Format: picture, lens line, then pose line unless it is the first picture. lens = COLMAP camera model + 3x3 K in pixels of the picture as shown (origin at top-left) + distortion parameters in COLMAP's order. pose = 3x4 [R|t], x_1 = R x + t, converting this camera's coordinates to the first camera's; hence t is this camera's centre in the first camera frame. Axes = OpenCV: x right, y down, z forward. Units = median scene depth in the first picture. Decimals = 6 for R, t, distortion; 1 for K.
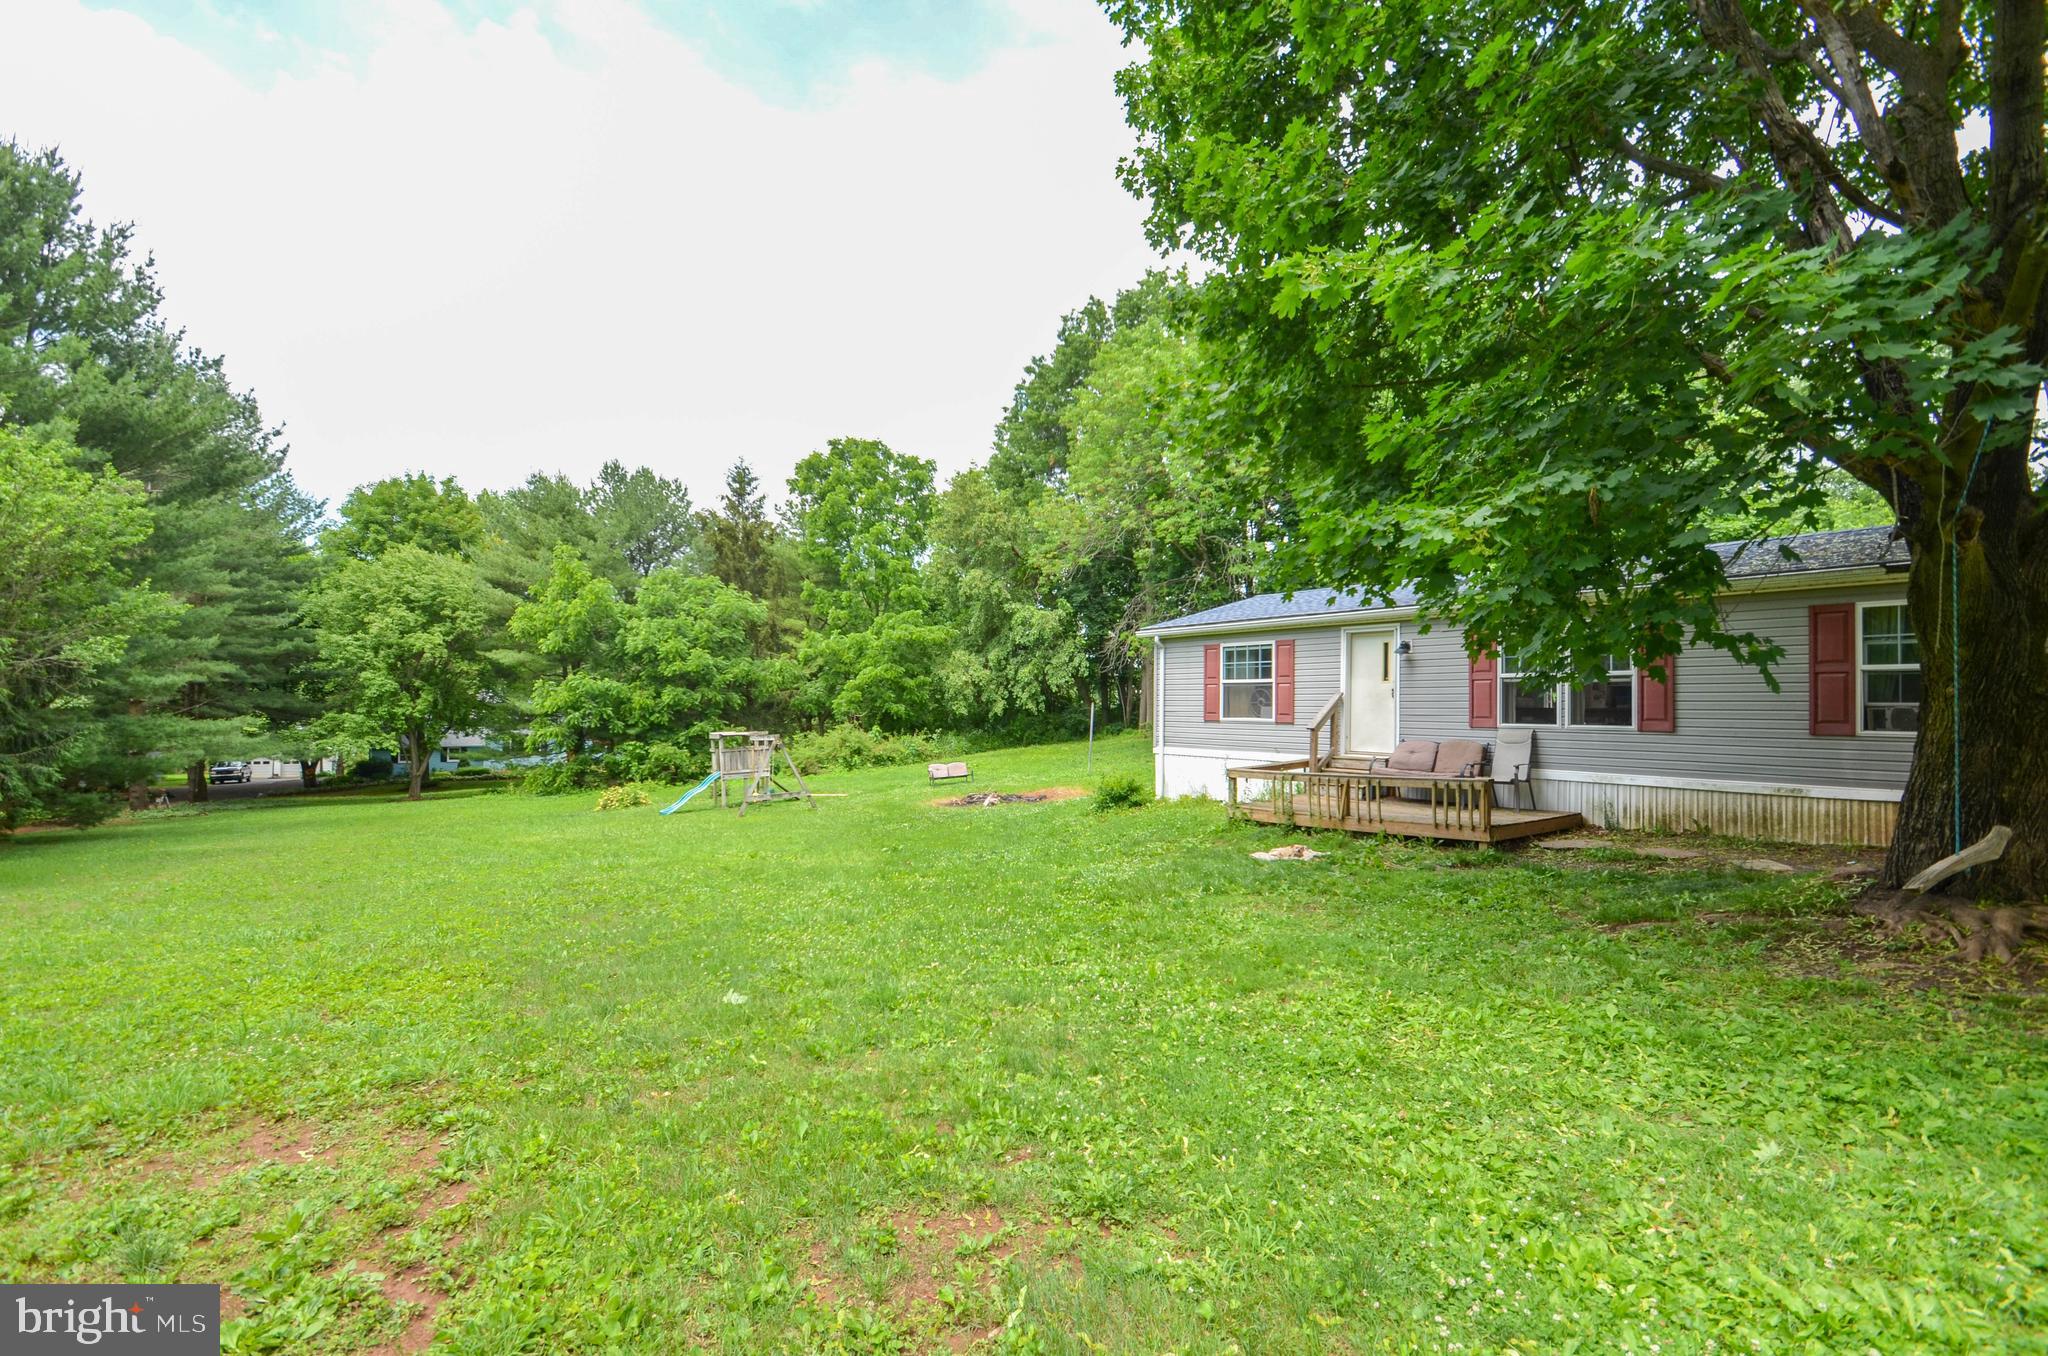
lens RADIAL K [[907.8, 0, 1016.8], [0, 907.8, 687.8], [0, 0, 1]] dist [0.012458, -0.009631]
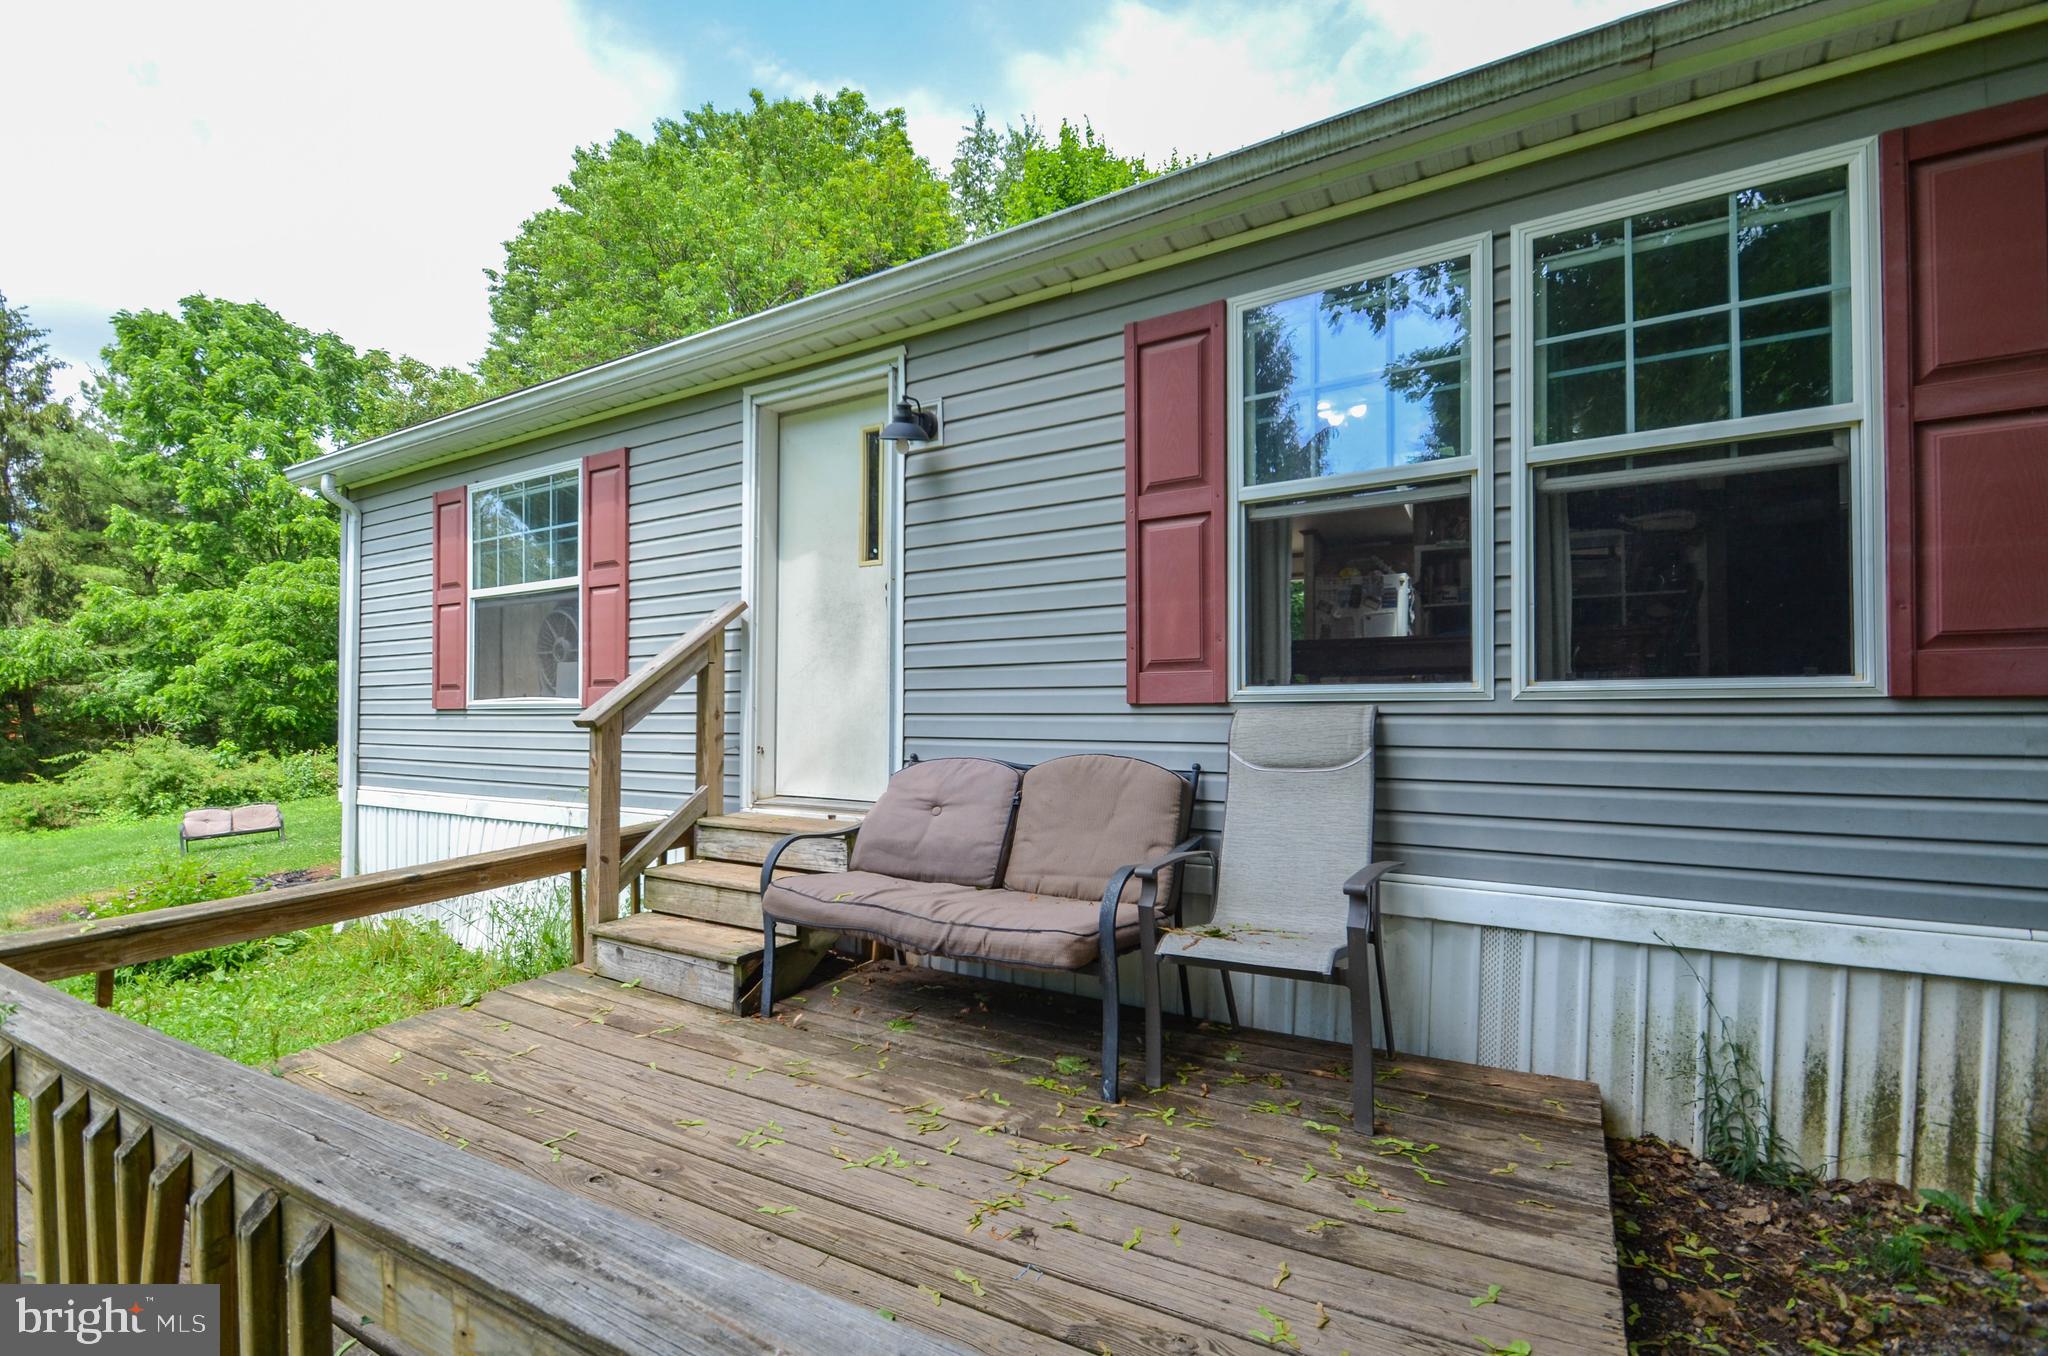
lens RADIAL K [[907.8, 0, 1019.1], [0, 907.8, 711.9], [0, 0, 1]] dist [0.012458, -0.009631]
pose [[0.929675, -0.009423, 0.368261, 0.116826], [0.002288, 0.999801, 0.019807, 0.012493], [-0.368374, -0.017572, 0.929512, 0.241436]]
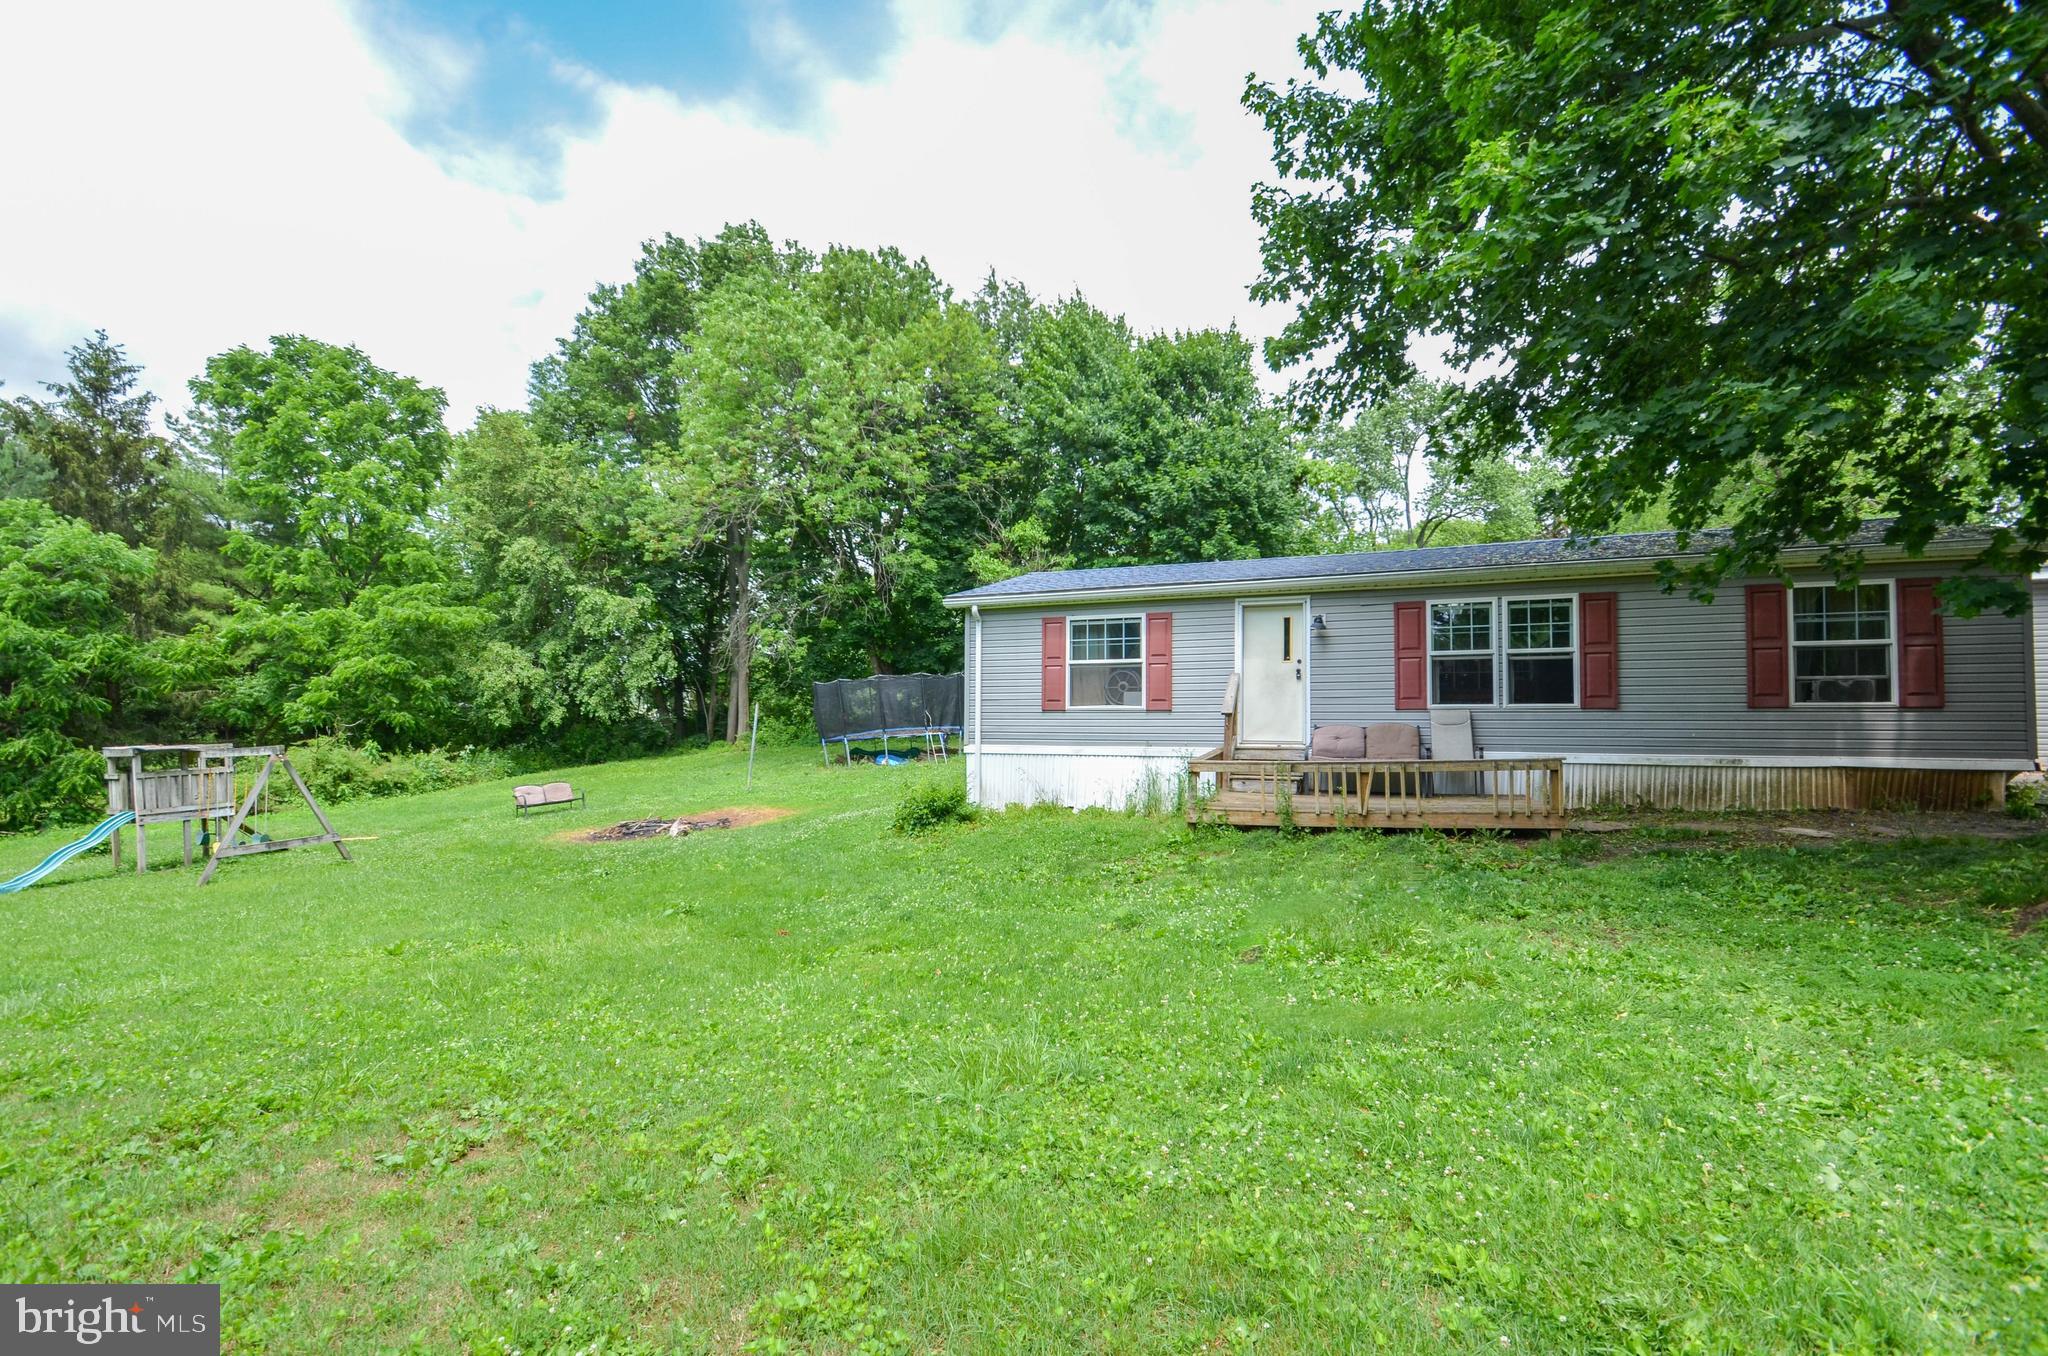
lens RADIAL K [[907.8, 0, 1014.7], [0, 907.8, 699.7], [0, 0, 1]] dist [0.012458, -0.009631]
pose [[0.854445, 0.012163, 0.519399, -0.096954], [-0.007565, 0.999911, -0.010971, 0.014537], [-0.519486, 0.005444, 0.854462, 0.130010]]
